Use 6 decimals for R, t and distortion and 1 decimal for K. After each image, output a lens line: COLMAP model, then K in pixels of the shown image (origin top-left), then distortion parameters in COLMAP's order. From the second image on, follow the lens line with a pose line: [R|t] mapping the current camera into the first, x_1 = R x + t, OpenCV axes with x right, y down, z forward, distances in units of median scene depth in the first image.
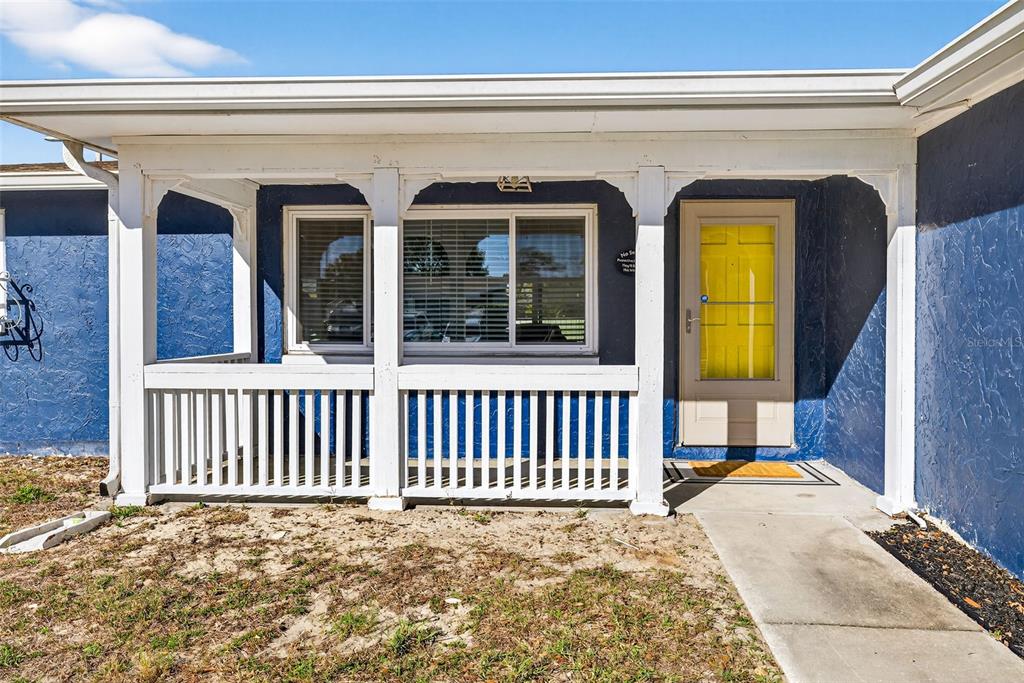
lens RADIAL K [[712.7, 0, 514.8], [0, 712.7, 305.7], [0, 0, 1]] dist [0.001396, 0.003042]
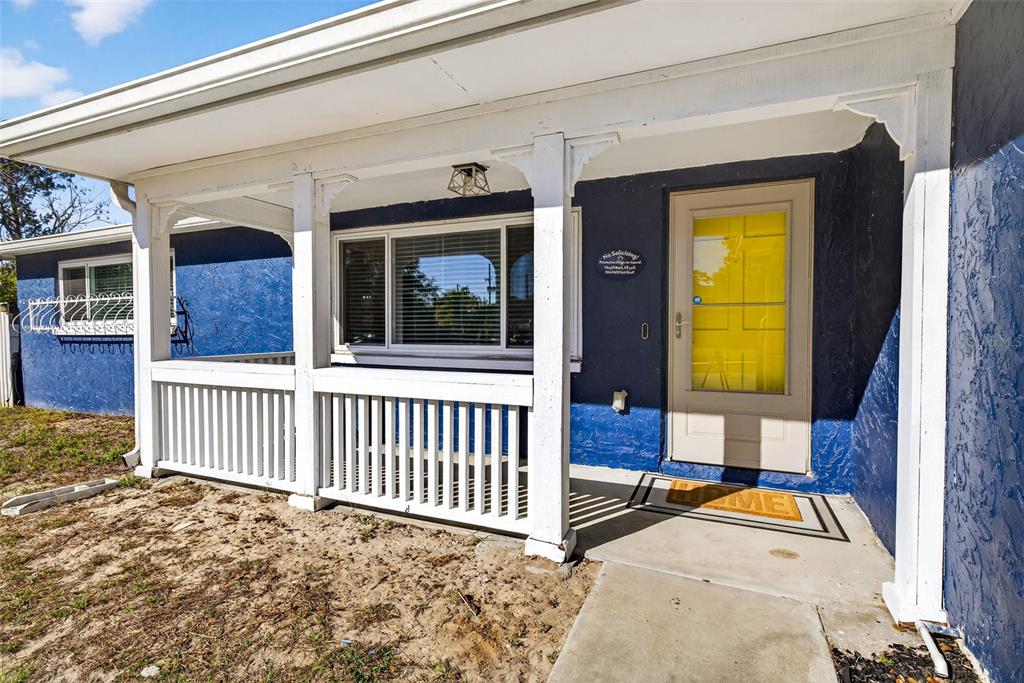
lens RADIAL K [[484.3, 0, 508.5], [0, 484.3, 327.9], [0, 0, 1]] dist [0.004342, 0.000639]
pose [[0.936603, 0.000008, -0.350393, 0.279001], [0.006802, 0.999811, 0.018204, 0.013122], [0.350327, -0.019434, 0.936426, 0.371289]]
